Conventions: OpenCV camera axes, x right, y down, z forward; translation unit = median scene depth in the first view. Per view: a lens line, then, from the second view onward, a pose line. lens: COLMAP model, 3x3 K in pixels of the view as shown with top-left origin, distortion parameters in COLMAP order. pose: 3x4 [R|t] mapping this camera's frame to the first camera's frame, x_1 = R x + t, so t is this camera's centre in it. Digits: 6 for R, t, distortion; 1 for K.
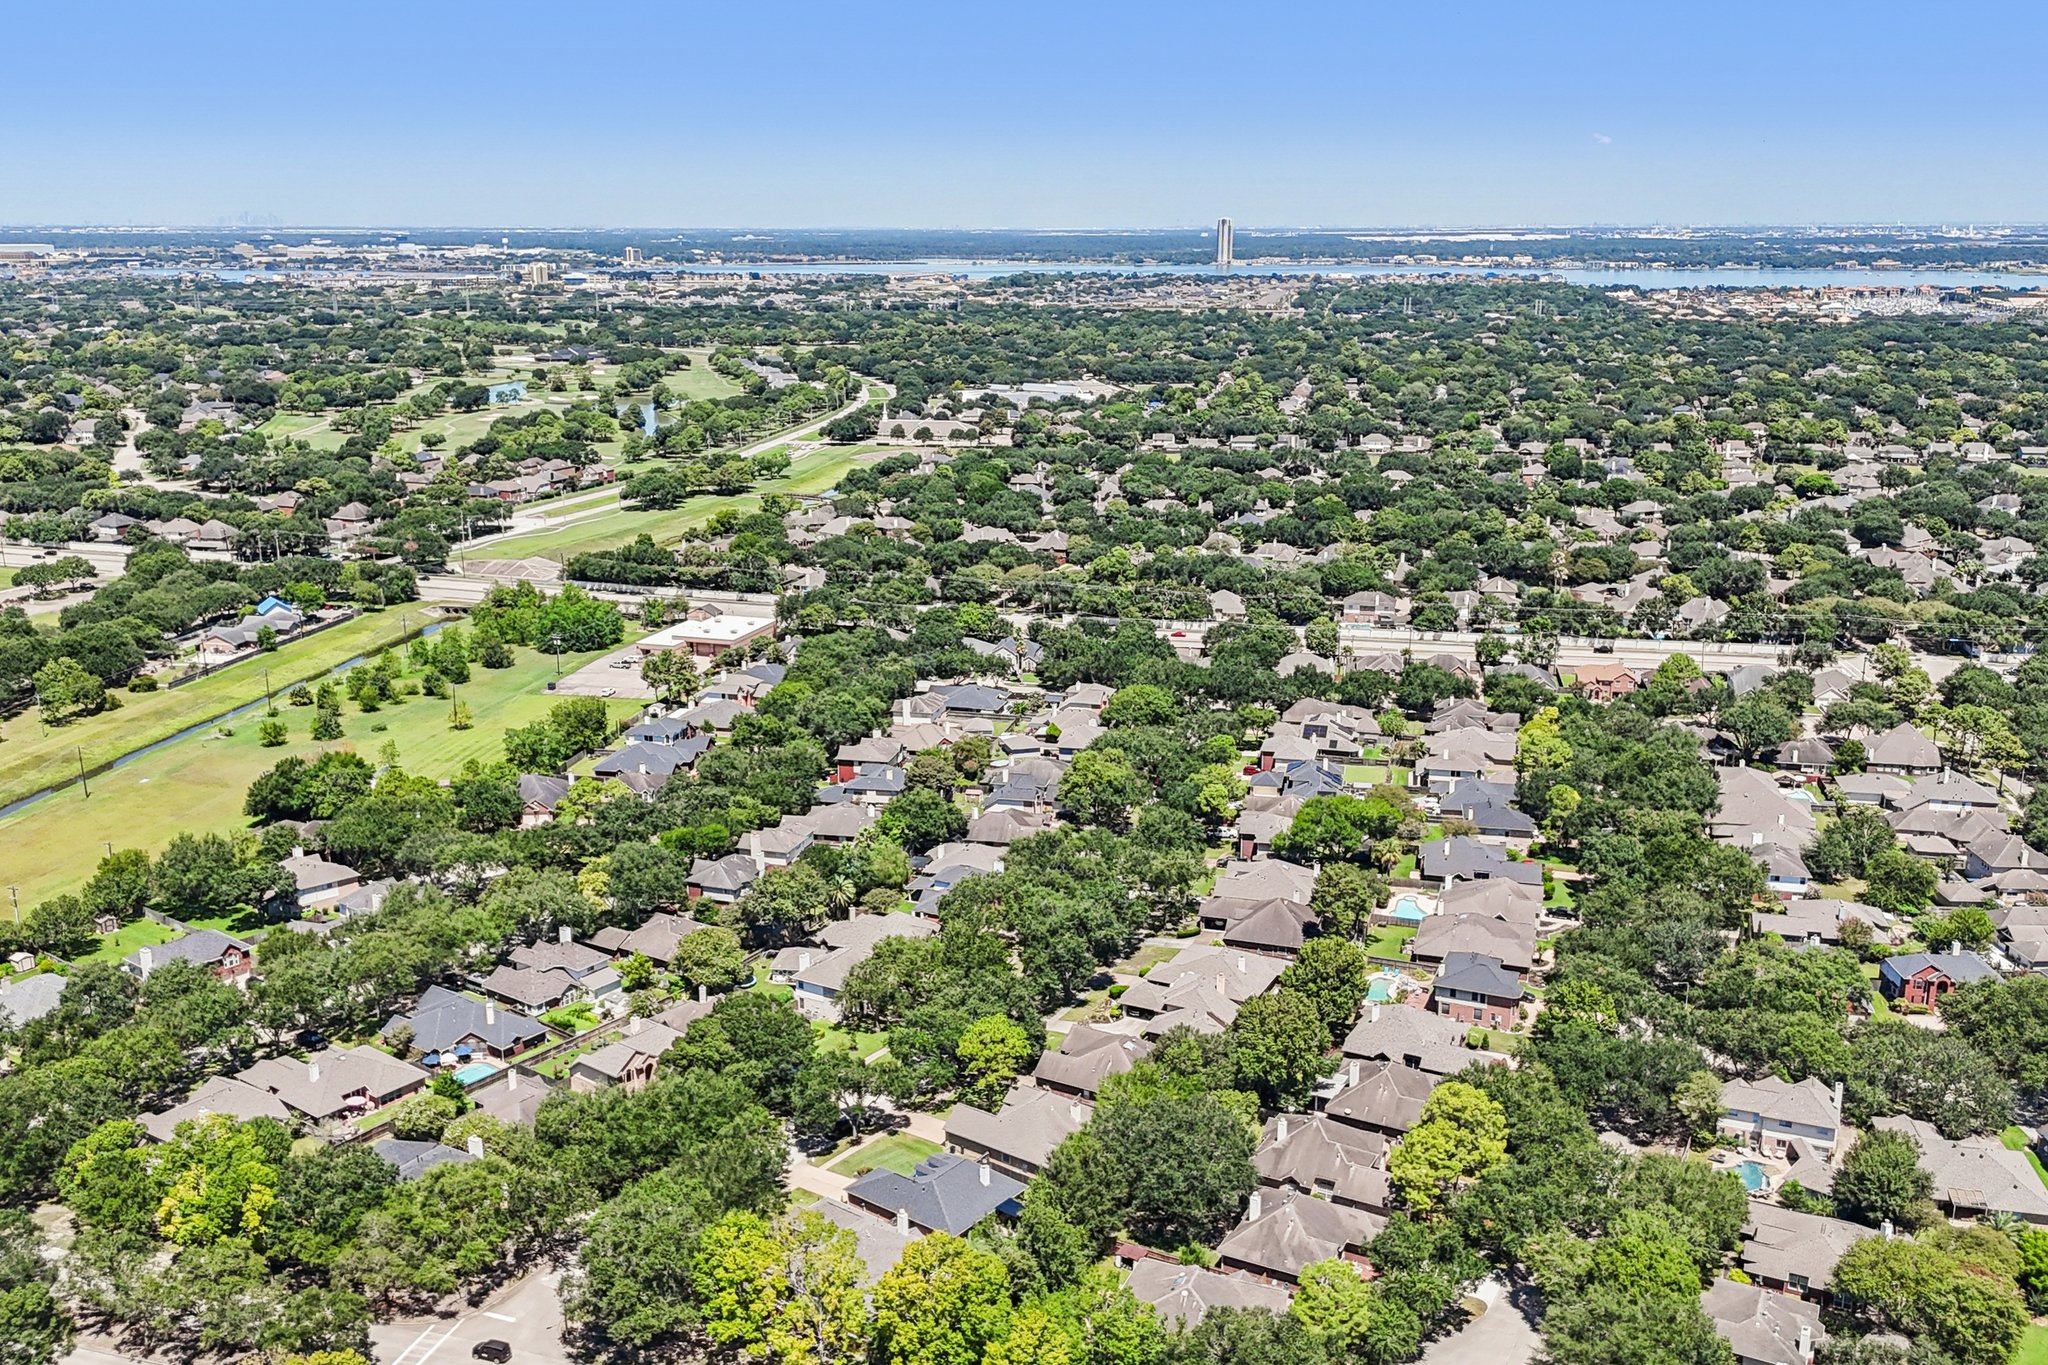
lens RADIAL K [[1732.6, 0, 1029.4], [0, 1732.6, 730.2], [0, 0, 1]] dist [0.072077, -0.085964]
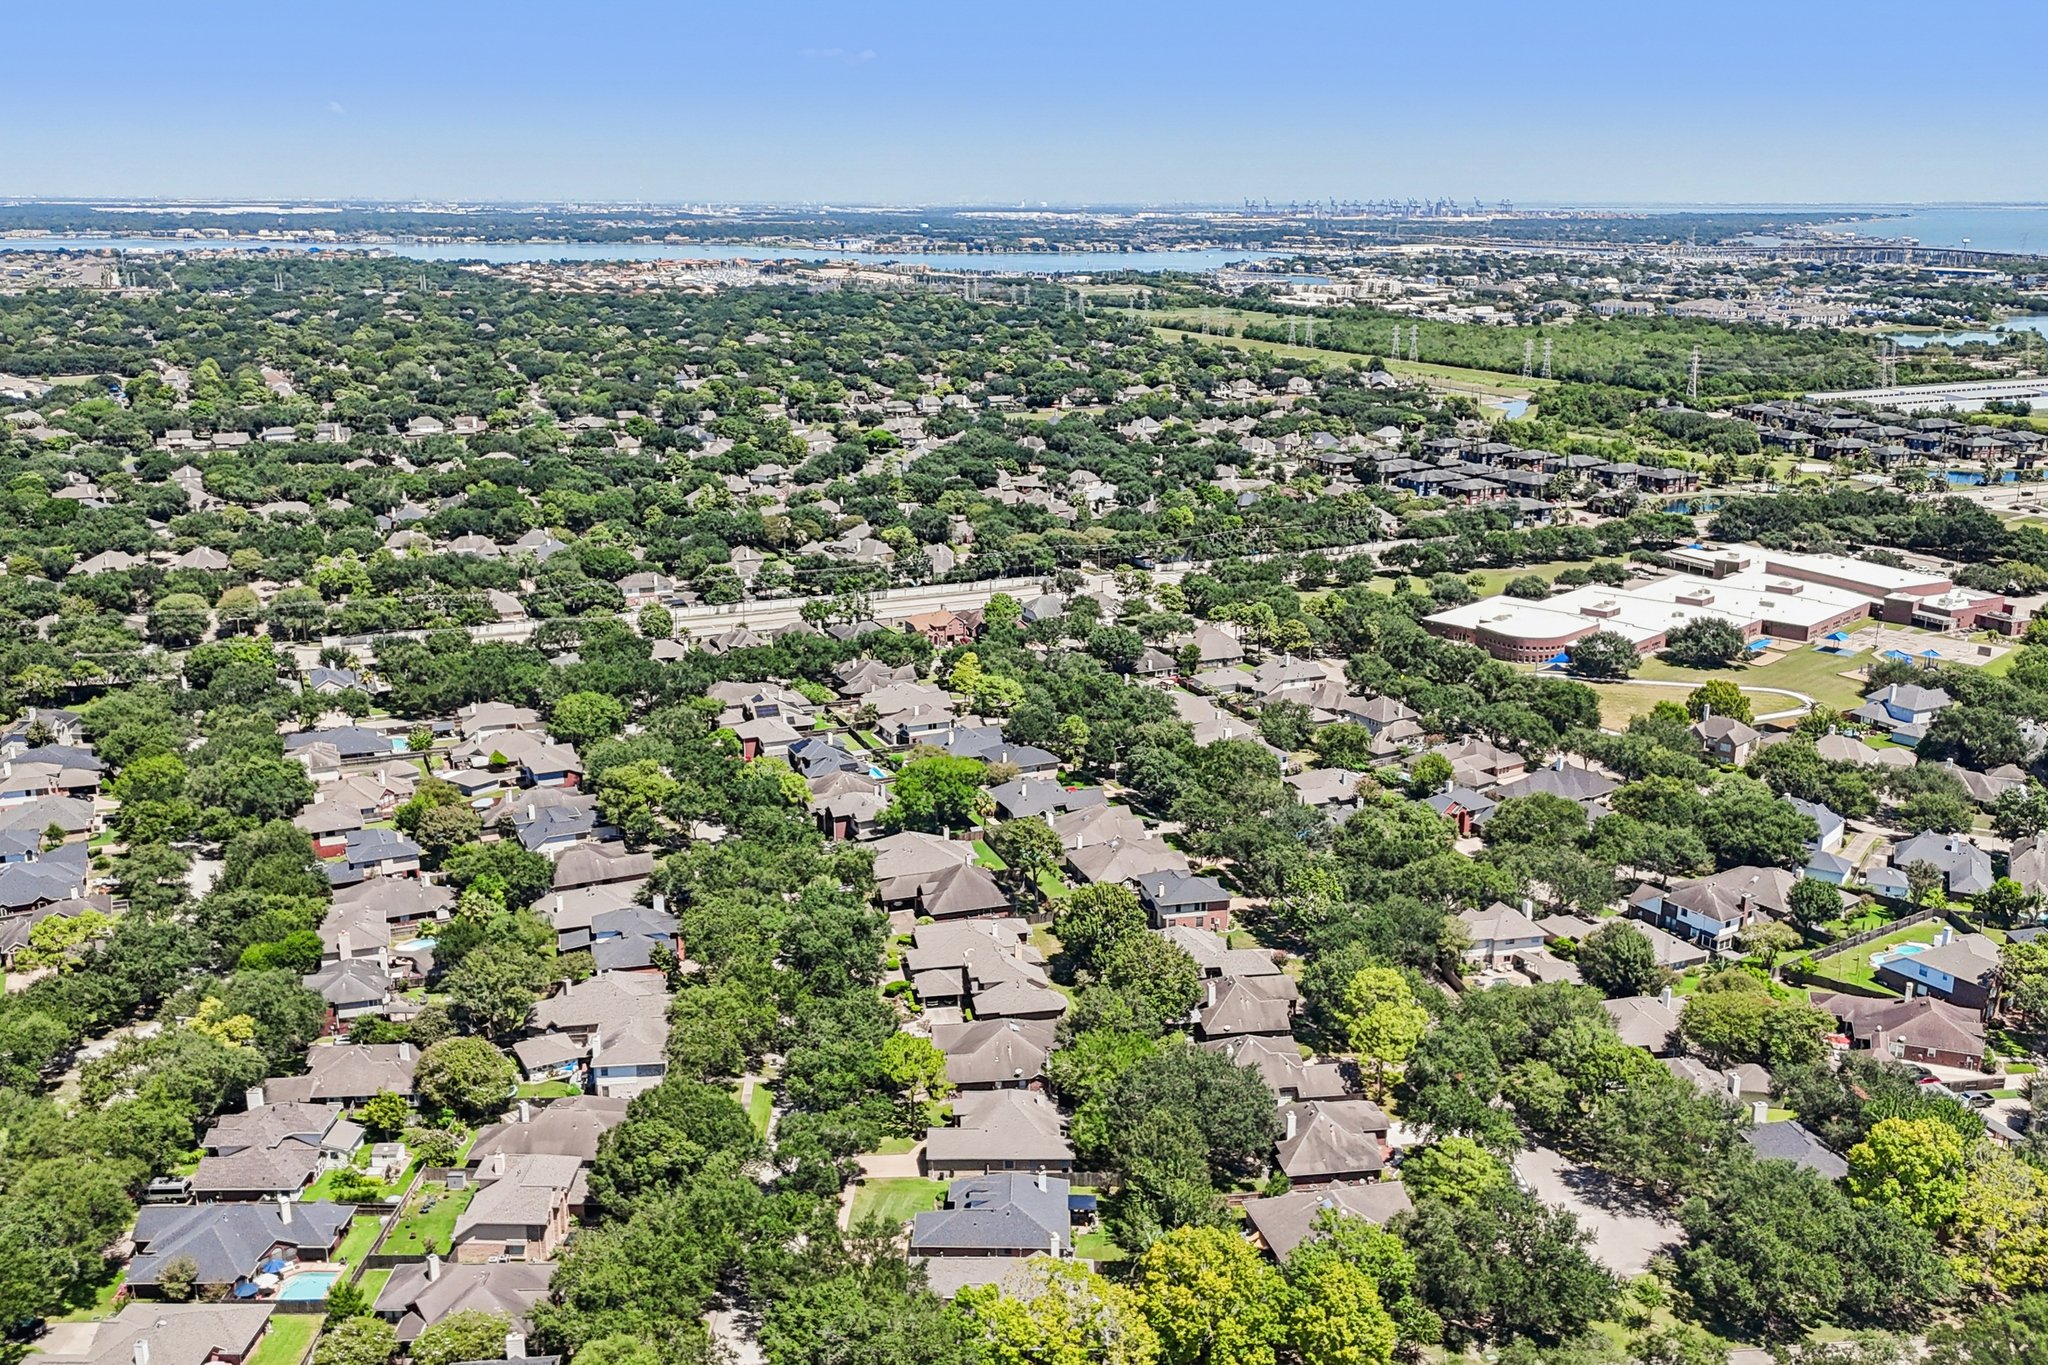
lens RADIAL K [[1732.6, 0, 1029.4], [0, 1732.6, 730.2], [0, 0, 1]] dist [0.072077, -0.085964]
pose [[0.811278, -0.166645, 0.560408, -0.201531], [0.158994, 0.985279, 0.062819, -0.020161], [-0.562627, 0.038138, 0.825831, 0.074377]]
